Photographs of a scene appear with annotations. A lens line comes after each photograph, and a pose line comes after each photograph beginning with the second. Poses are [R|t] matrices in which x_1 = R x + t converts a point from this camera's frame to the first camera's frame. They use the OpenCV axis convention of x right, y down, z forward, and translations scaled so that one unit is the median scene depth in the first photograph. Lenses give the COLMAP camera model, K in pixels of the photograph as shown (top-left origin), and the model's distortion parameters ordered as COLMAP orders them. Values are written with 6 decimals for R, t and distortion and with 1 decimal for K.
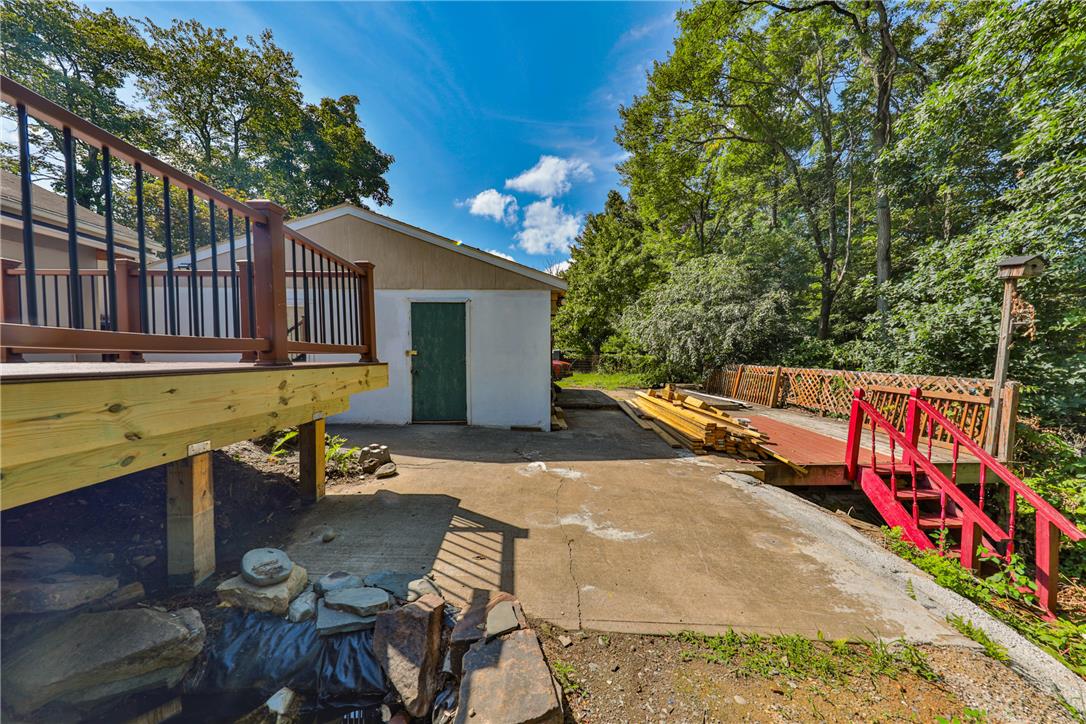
lens RADIAL K [[361.2, 0, 541.8], [0, 361.2, 365.4], [0, 0, 1]] dist [-0.000107, 0.000064]
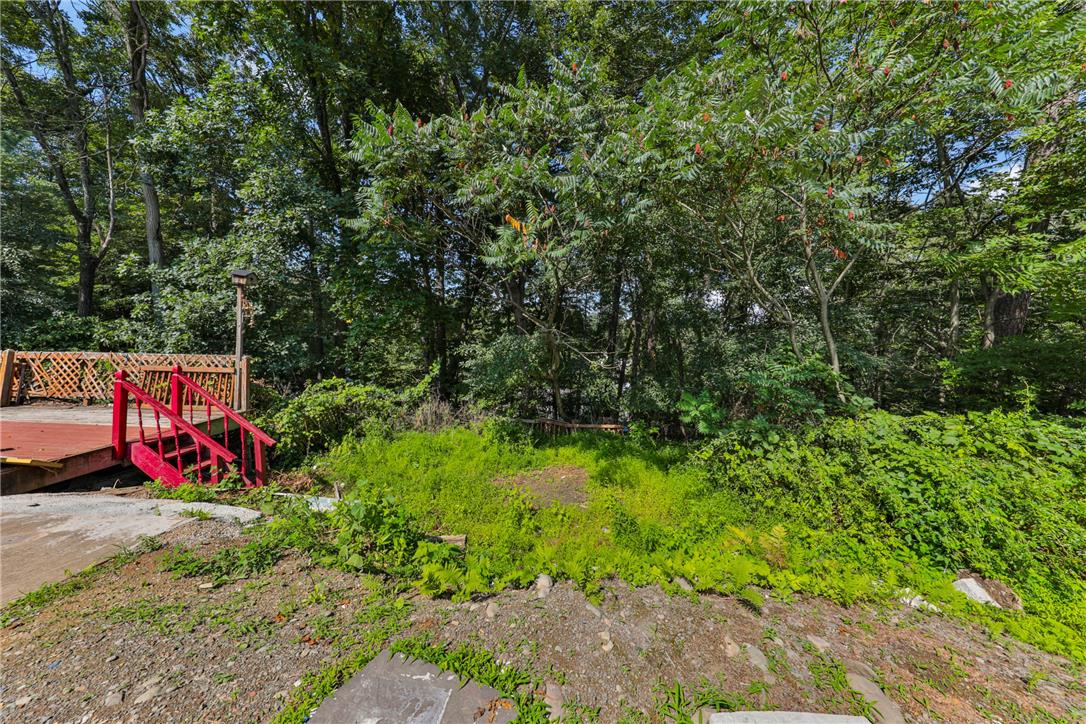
lens RADIAL K [[361.2, 0, 542.3], [0, 361.2, 362.4], [0, 0, 1]] dist [-0.000107, 0.000064]
pose [[0.019122, -0.071612, 0.997249, -0.105252], [0.016861, 0.997313, 0.071293, -0.010747], [-0.999675, 0.015451, 0.020278, -0.181802]]
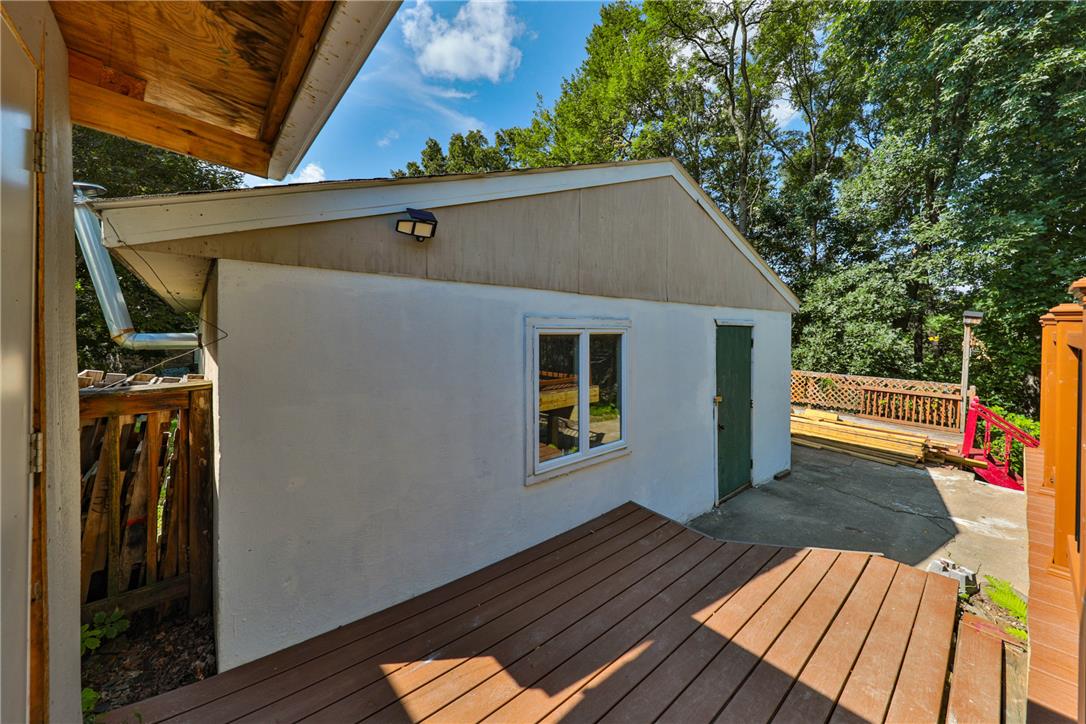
lens RADIAL K [[388.8, 0, 564.8], [0, 388.8, 333.6], [0, 0, 1]] dist [0.004084, -0.000434]
pose [[0.798184, 0.004745, 0.602395, -1.012272], [0.008859, 0.999768, -0.019613, -0.141413], [-0.602348, 0.020992, 0.797957, 0.558272]]
